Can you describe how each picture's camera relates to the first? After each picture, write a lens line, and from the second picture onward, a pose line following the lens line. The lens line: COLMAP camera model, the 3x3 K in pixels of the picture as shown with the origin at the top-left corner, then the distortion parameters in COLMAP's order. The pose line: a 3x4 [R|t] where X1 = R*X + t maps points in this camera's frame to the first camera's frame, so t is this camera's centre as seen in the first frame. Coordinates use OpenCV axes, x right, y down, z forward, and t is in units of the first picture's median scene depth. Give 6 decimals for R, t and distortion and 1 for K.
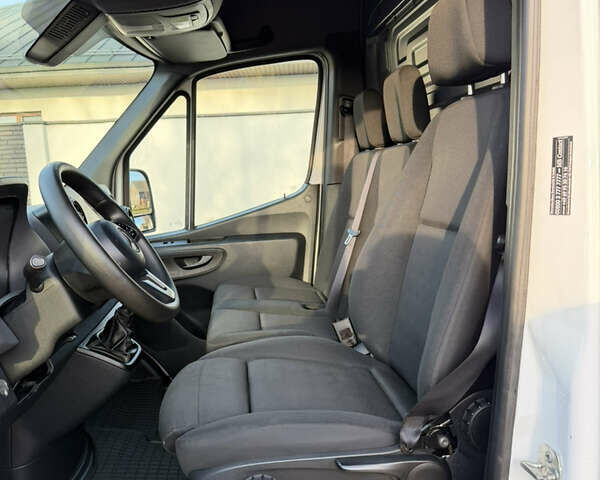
lens RADIAL K [[551.1, 0, 300.0], [0, 551.1, 240.0], [0, 0, 1]] dist [0.171117, -0.353454]
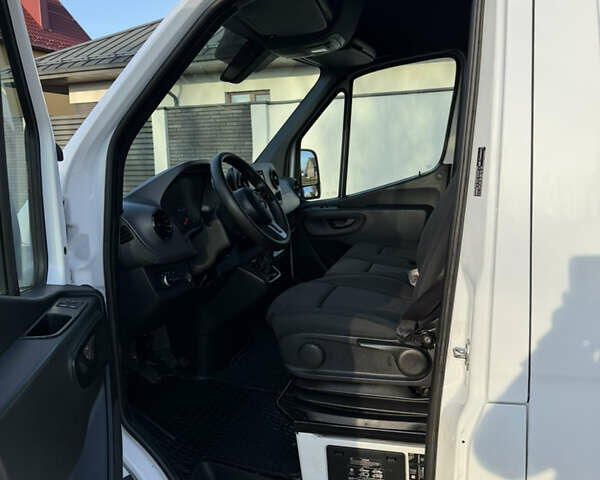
lens RADIAL K [[551.1, 0, 300.0], [0, 551.1, 240.0], [0, 0, 1]] dist [0.171117, -0.353454]
pose [[0.927190, 0.079368, -0.366085, 0.190341], [-0.060468, 0.996191, 0.062830, 0.003594], [0.369678, -0.036119, 0.928458, -0.222274]]
